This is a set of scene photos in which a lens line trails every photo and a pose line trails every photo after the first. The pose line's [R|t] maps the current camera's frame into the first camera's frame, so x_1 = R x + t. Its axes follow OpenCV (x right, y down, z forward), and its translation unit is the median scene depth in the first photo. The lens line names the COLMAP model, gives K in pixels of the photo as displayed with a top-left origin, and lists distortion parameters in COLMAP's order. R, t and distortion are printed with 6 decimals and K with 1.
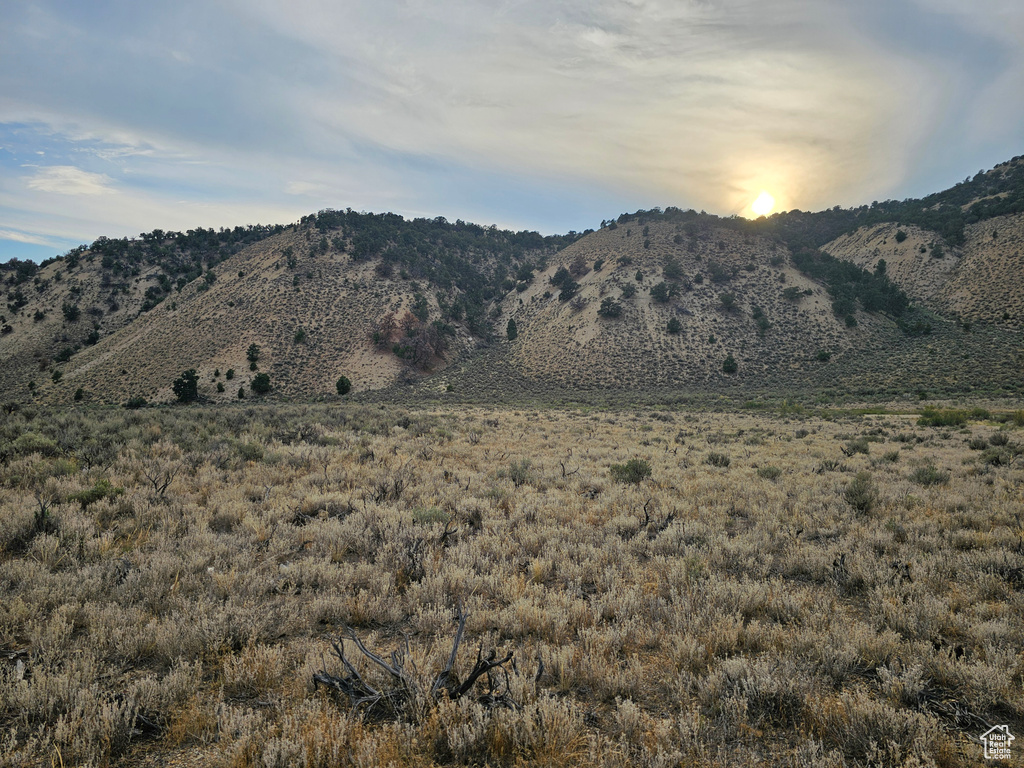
lens RADIAL K [[665.0, 0, 491.8], [0, 665.0, 387.3], [0, 0, 1]] dist [0.055082, -0.050237]
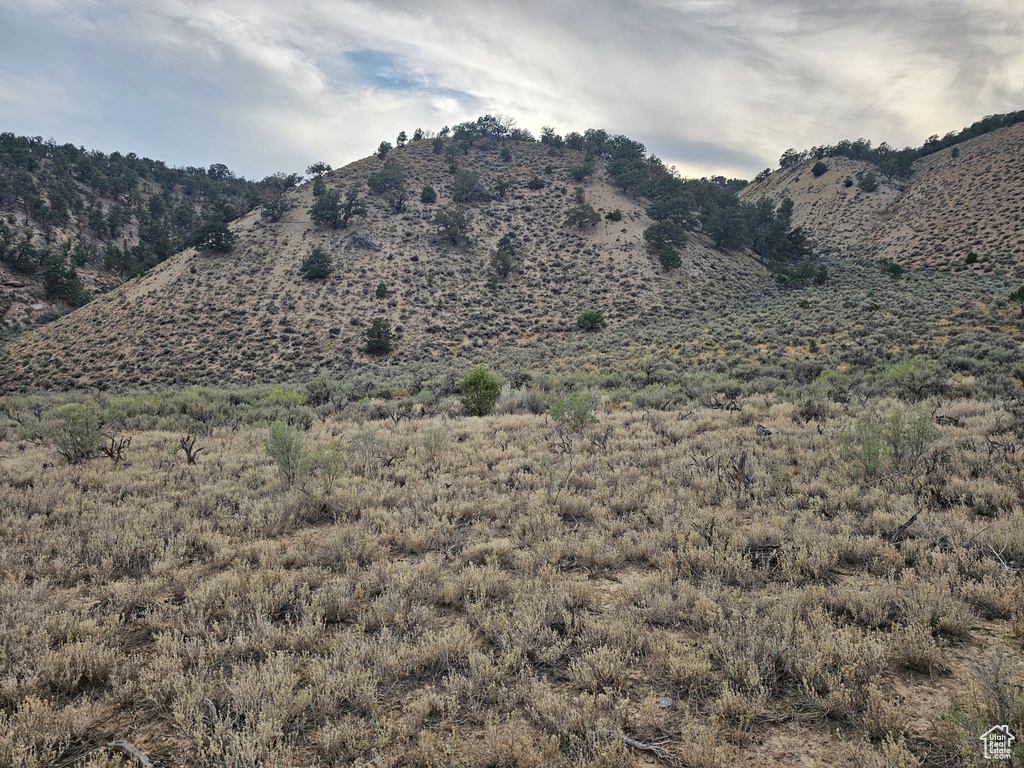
lens RADIAL K [[665.0, 0, 498.6], [0, 665.0, 380.5], [0, 0, 1]] dist [0.055082, -0.050237]
pose [[0.999653, -0.005012, 0.025861, 0.353103], [0.005831, 0.999481, -0.031686, 0.008829], [-0.025689, 0.031826, 0.999163, 0.452139]]
